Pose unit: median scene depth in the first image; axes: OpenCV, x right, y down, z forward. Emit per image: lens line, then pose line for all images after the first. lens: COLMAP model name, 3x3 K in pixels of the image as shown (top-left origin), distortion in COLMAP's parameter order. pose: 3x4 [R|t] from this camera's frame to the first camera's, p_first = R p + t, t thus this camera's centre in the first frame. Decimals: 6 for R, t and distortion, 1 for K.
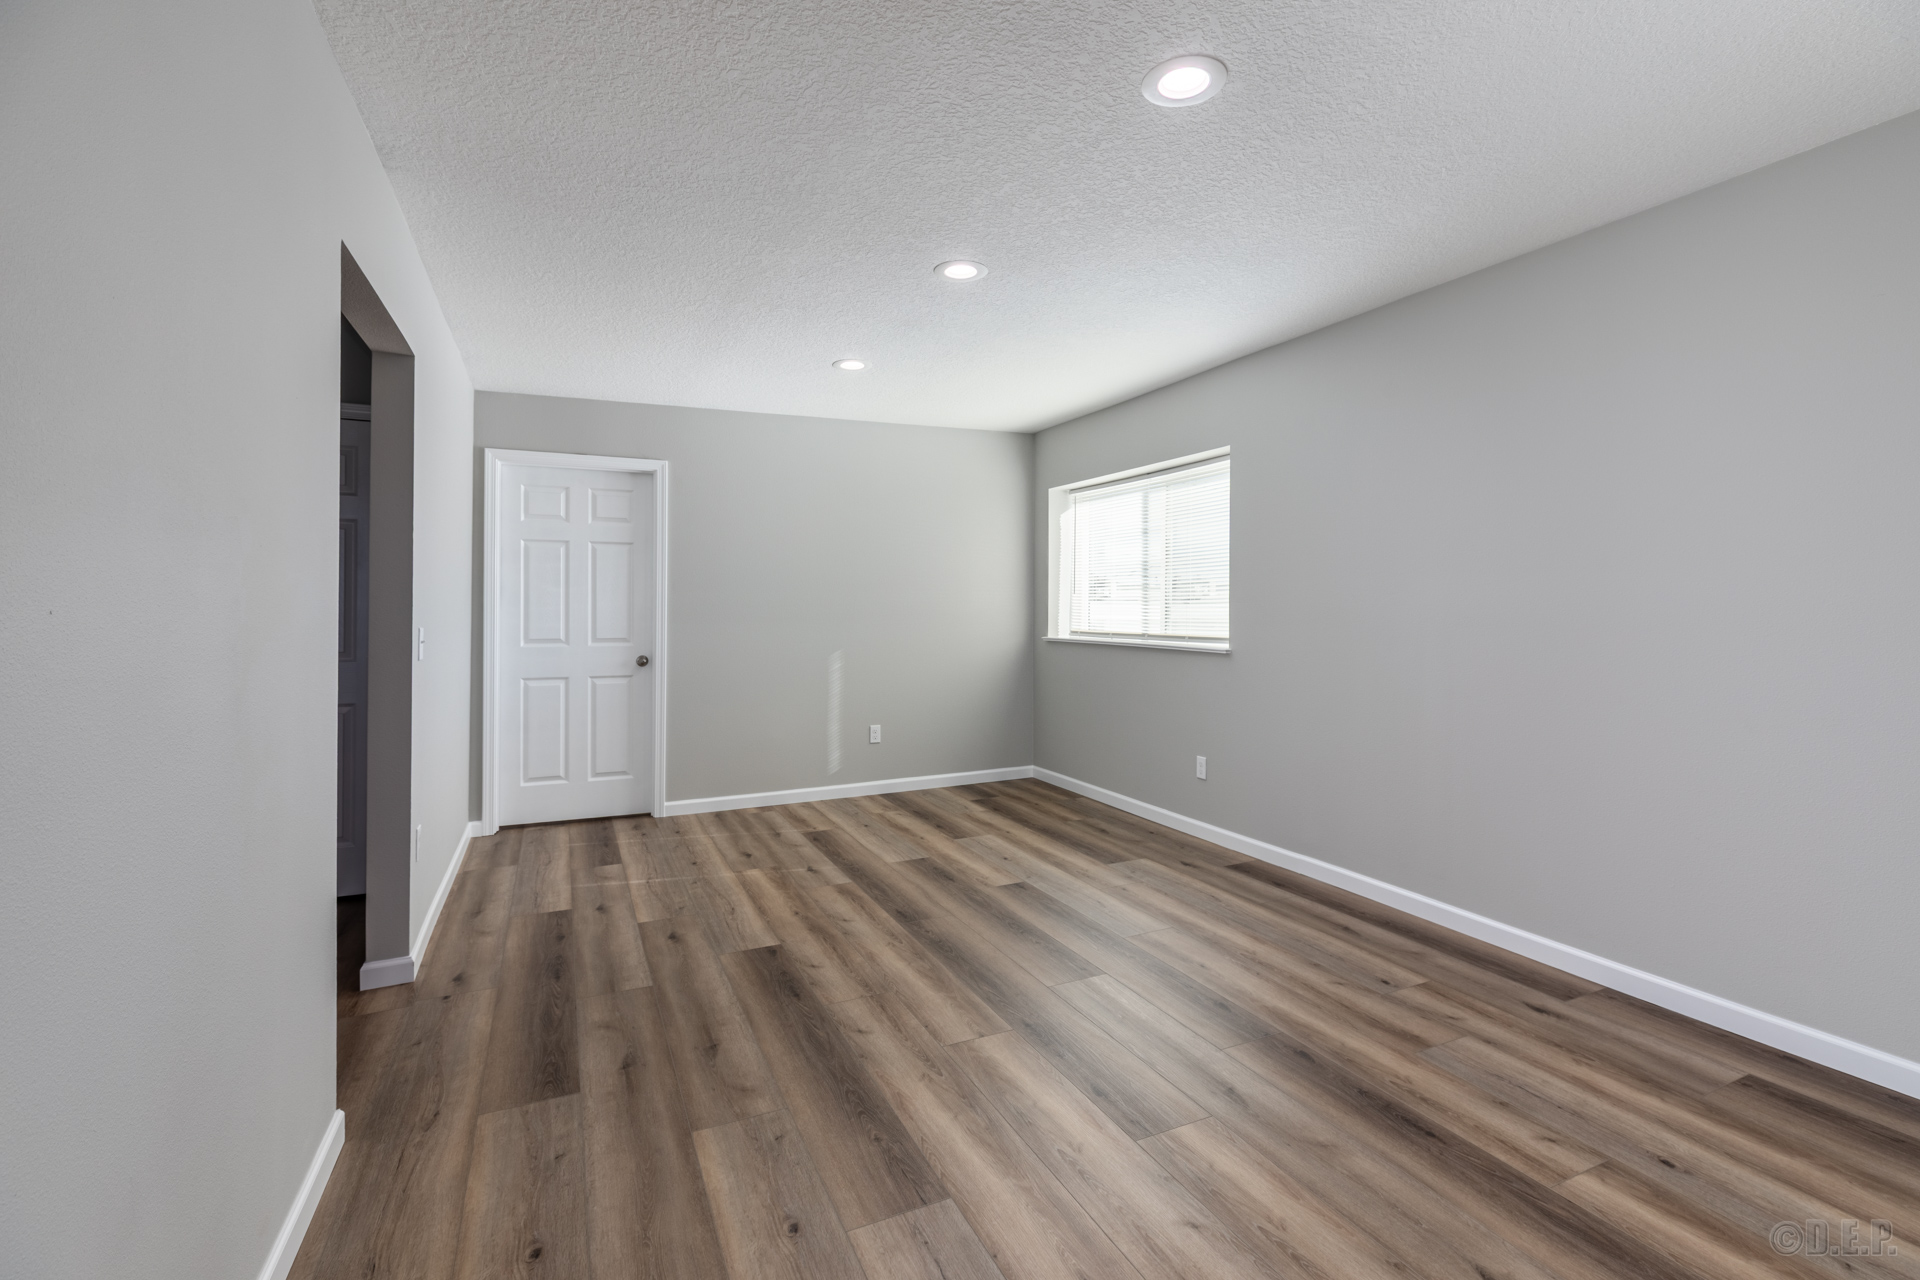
lens RADIAL K [[886.1, 0, 965.0], [0, 886.1, 621.0], [0, 0, 1]] dist [0.002401, -0.000557]
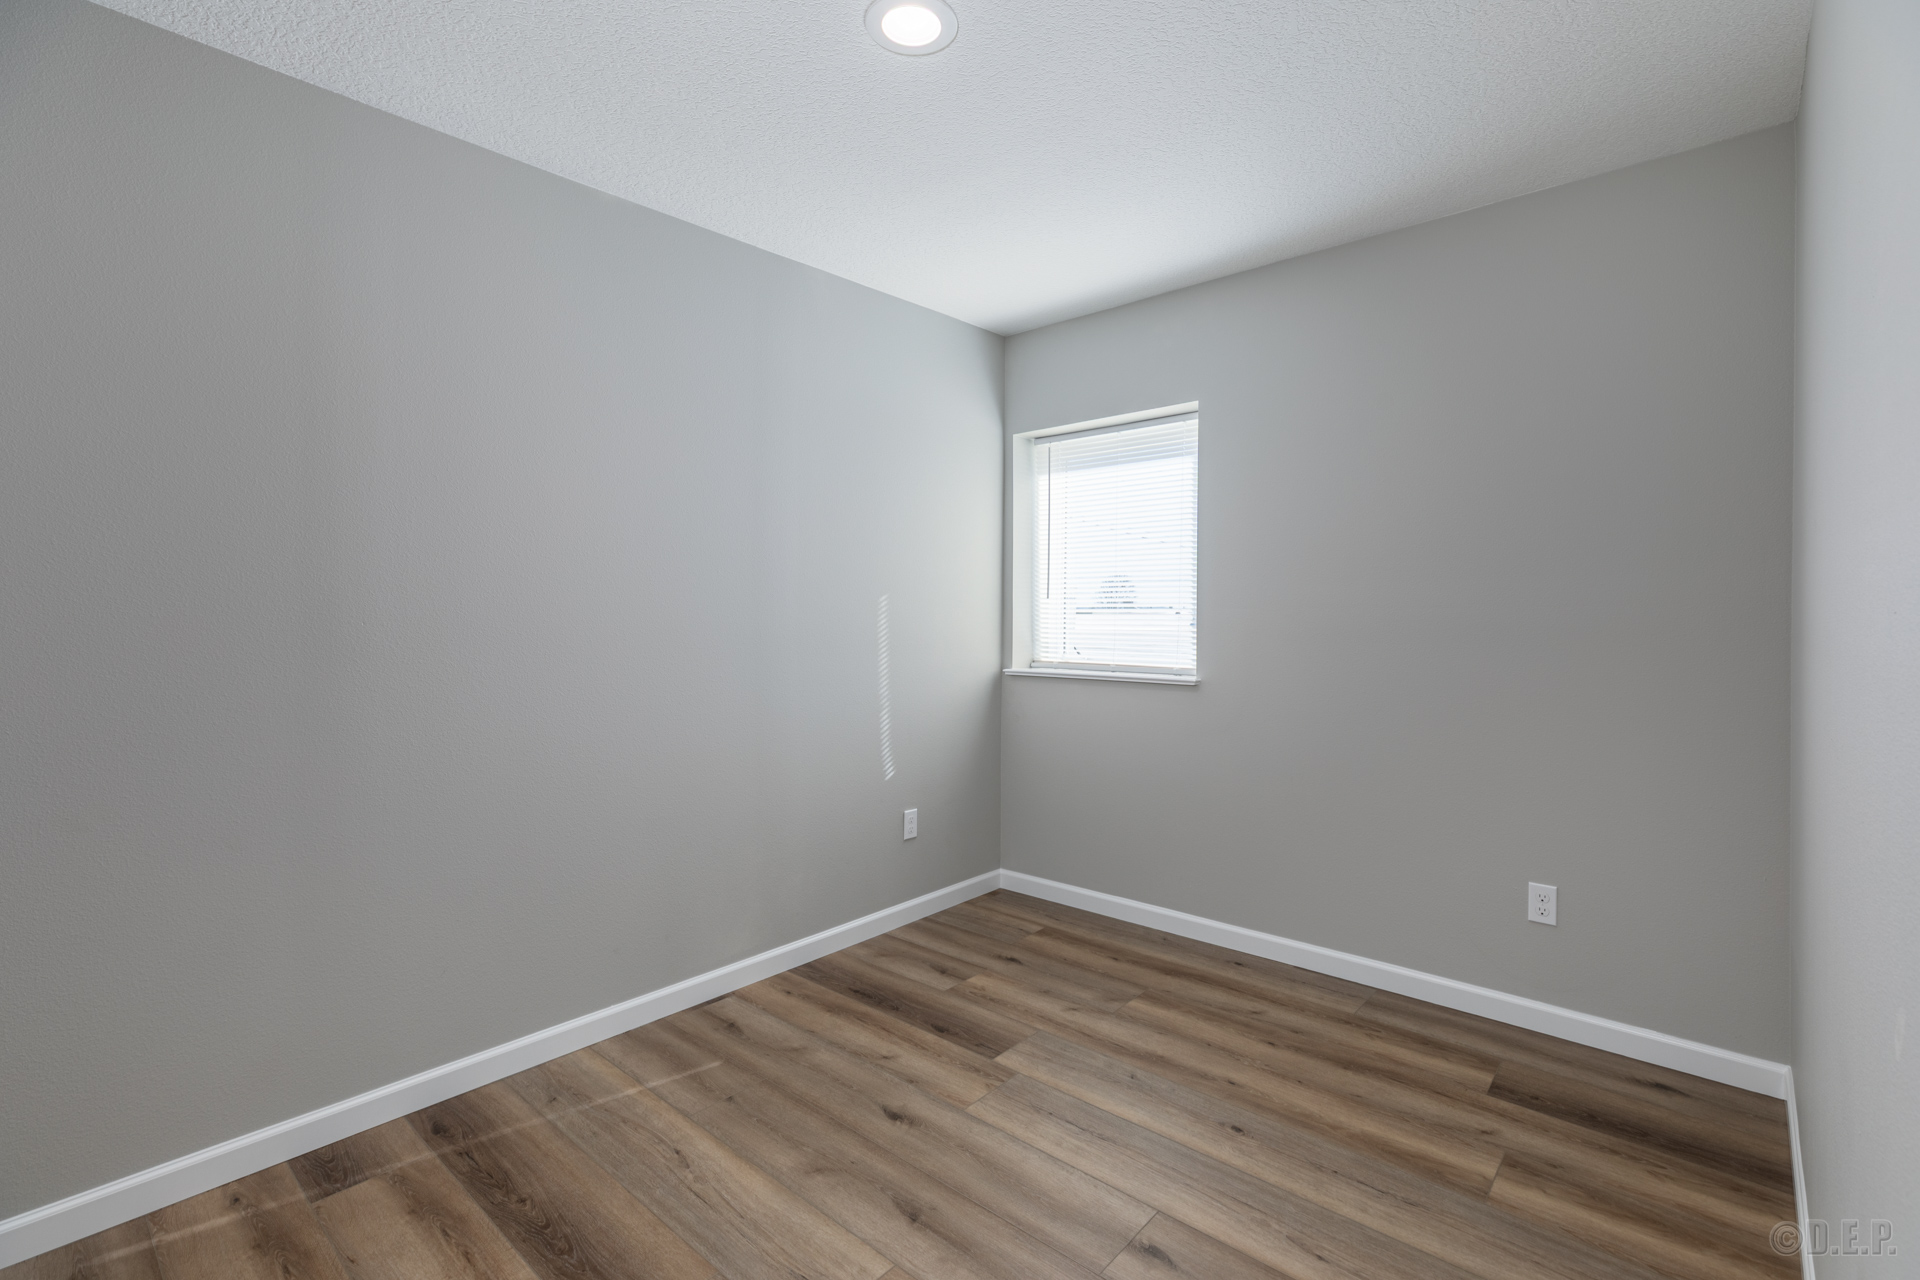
lens RADIAL K [[886.1, 0, 954.8], [0, 886.1, 640.6], [0, 0, 1]] dist [0.002401, -0.000557]
pose [[0.912621, -0.008911, 0.408710, -0.198280], [0.004554, 0.999922, 0.011632, -0.006341], [-0.408781, -0.008754, 0.912590, 0.419974]]
